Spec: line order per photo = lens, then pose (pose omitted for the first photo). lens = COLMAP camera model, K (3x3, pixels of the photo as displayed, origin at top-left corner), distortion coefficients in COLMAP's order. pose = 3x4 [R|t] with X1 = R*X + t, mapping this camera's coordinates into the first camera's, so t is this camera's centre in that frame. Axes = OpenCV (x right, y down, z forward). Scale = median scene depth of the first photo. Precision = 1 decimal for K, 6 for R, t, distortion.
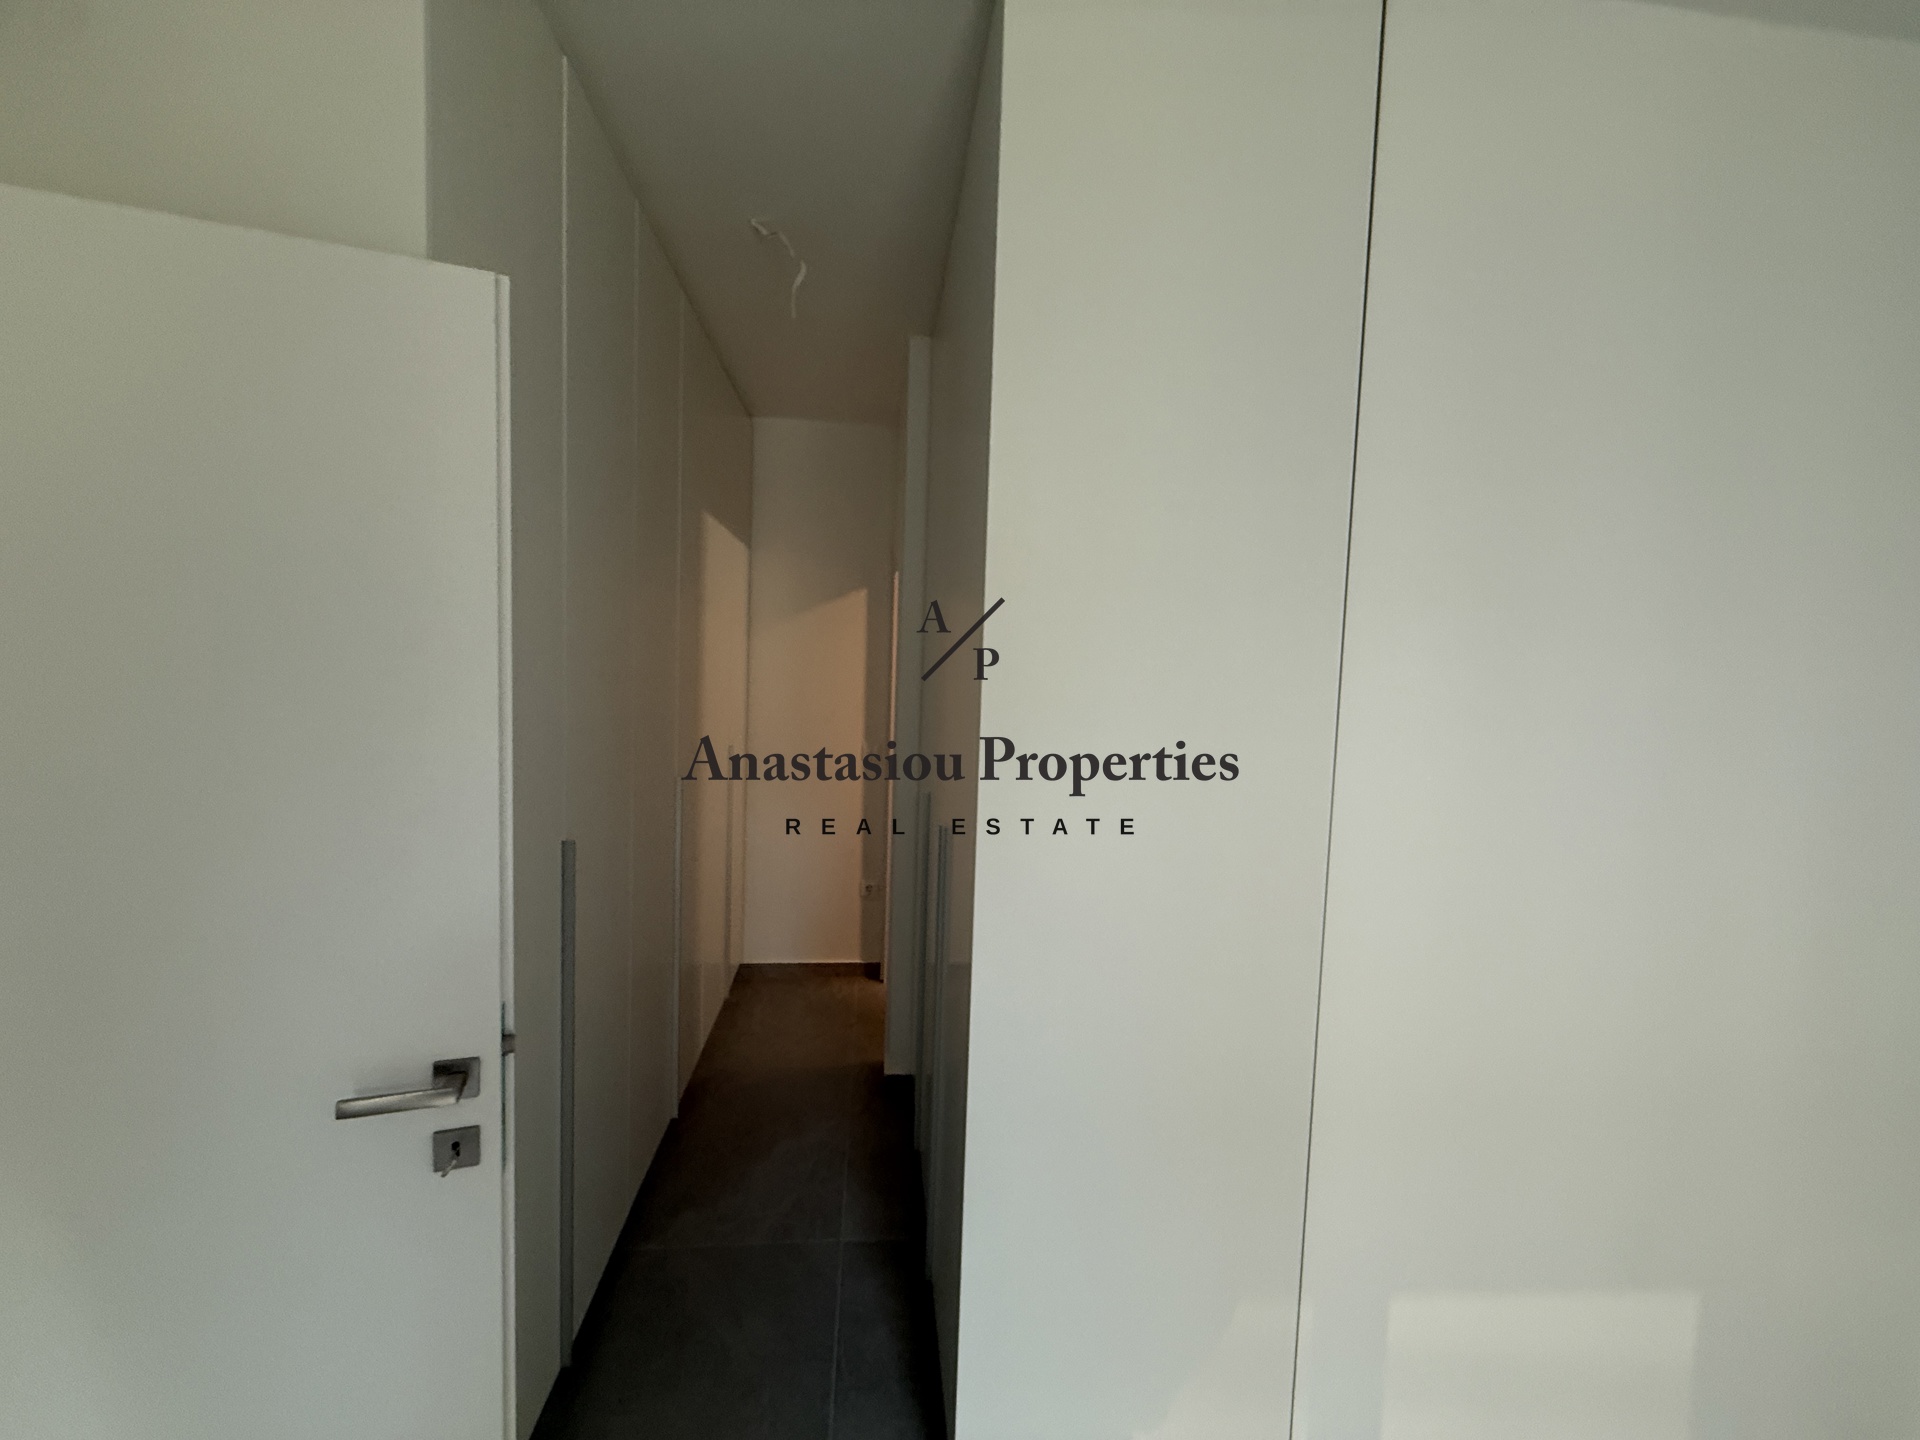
lens RADIAL K [[764.9, 0, 954.2], [0, 764.9, 717.3], [0, 0, 1]] dist [0.000451, -0.000114]
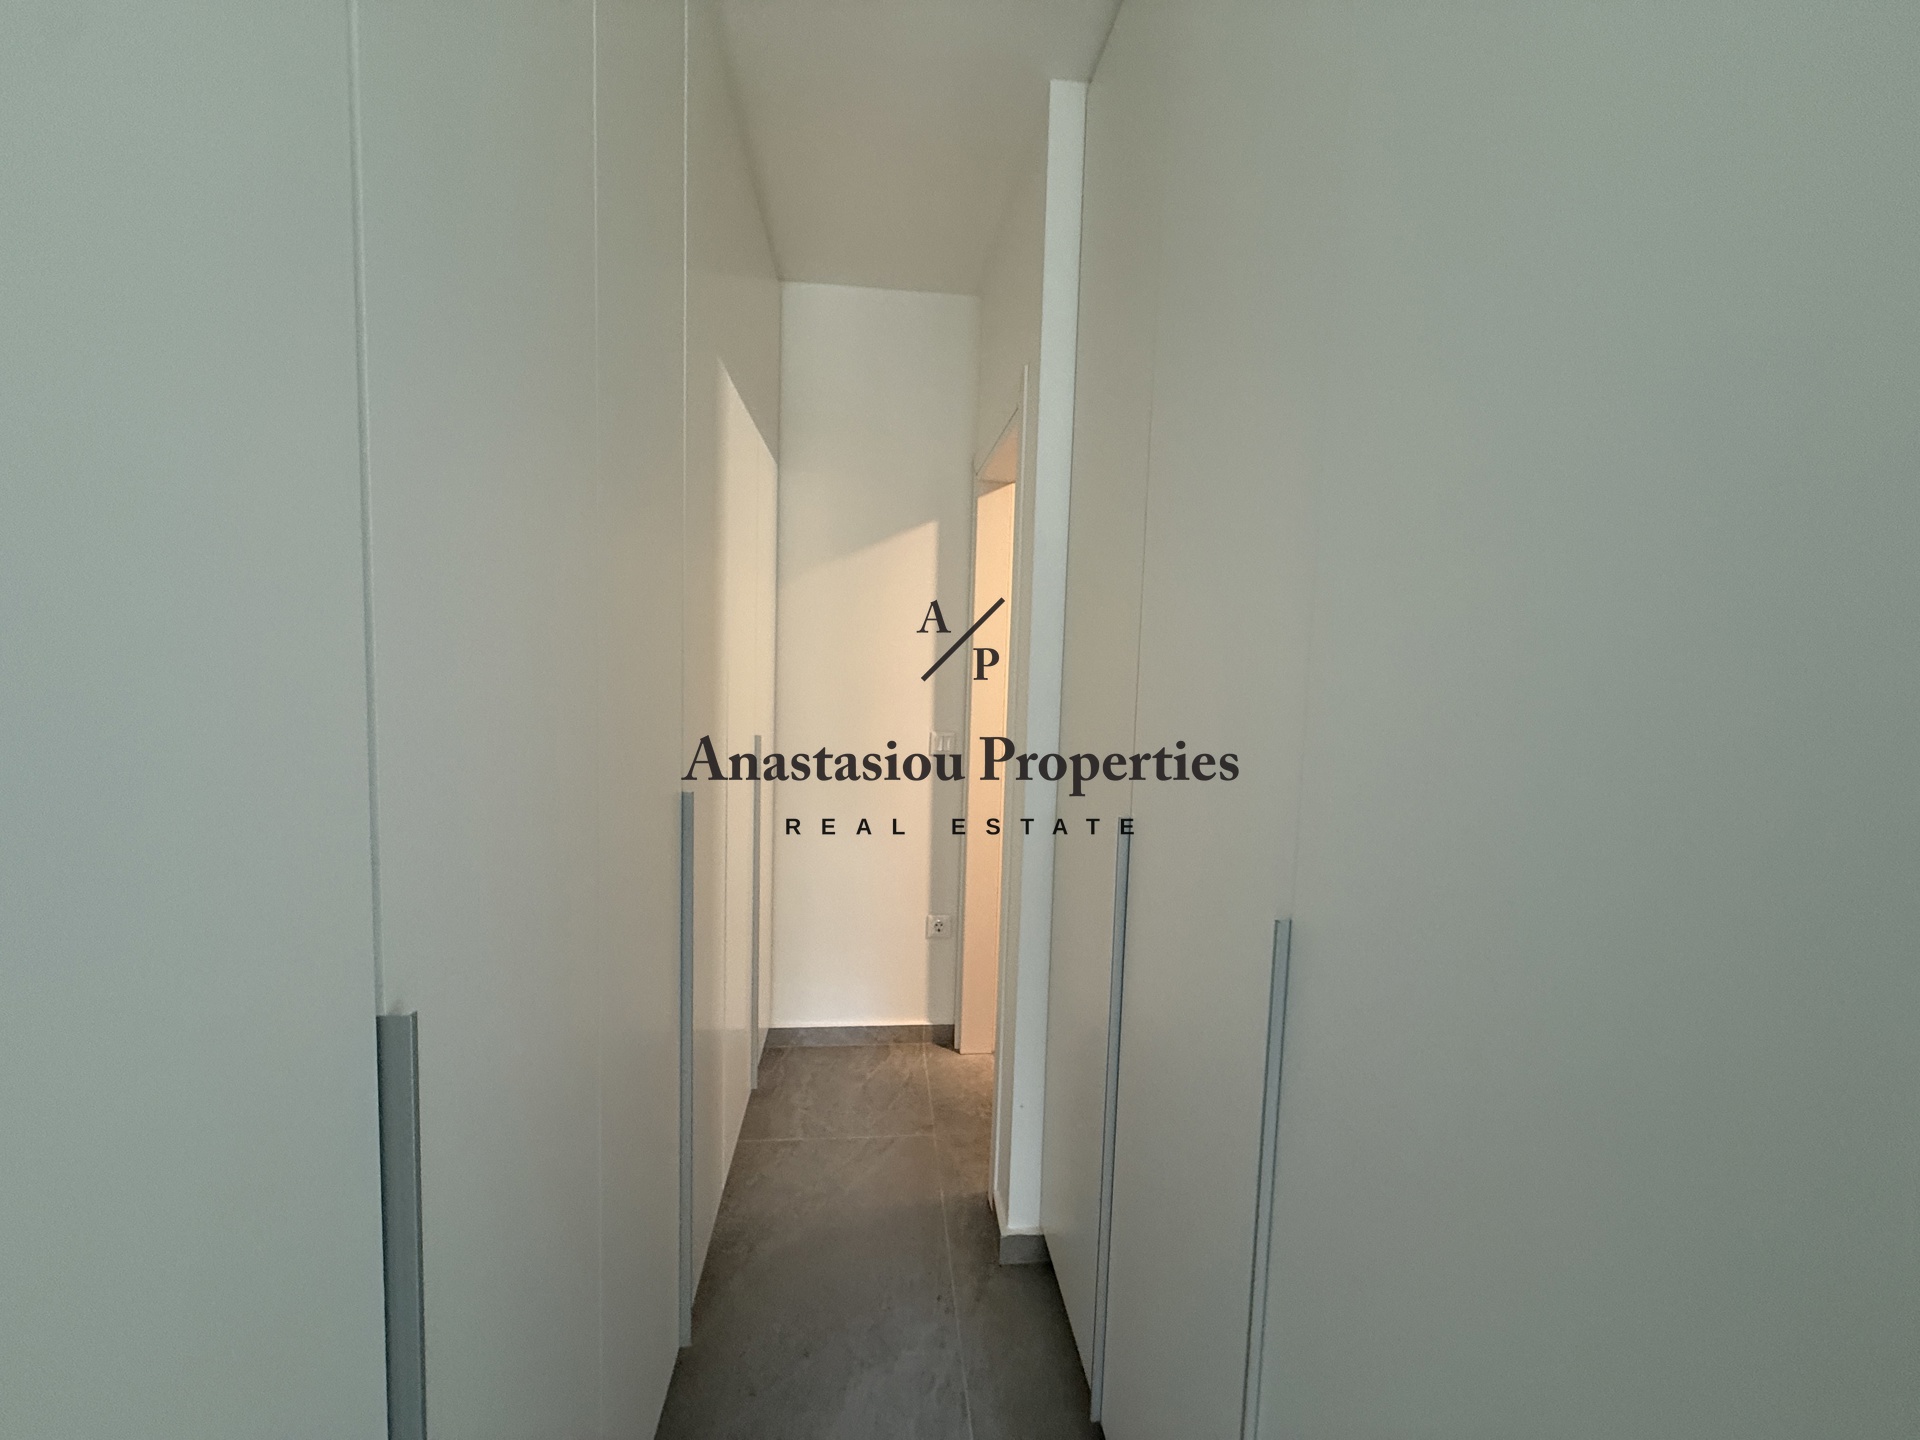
lens RADIAL K [[764.9, 0, 954.2], [0, 764.9, 717.3], [0, 0, 1]] dist [0.000451, -0.000114]
pose [[0.999962, -0.008501, -0.001868, -0.099047], [0.008505, 0.999962, 0.001927, 0.018109], [0.001852, -0.001943, 0.999996, 0.264150]]
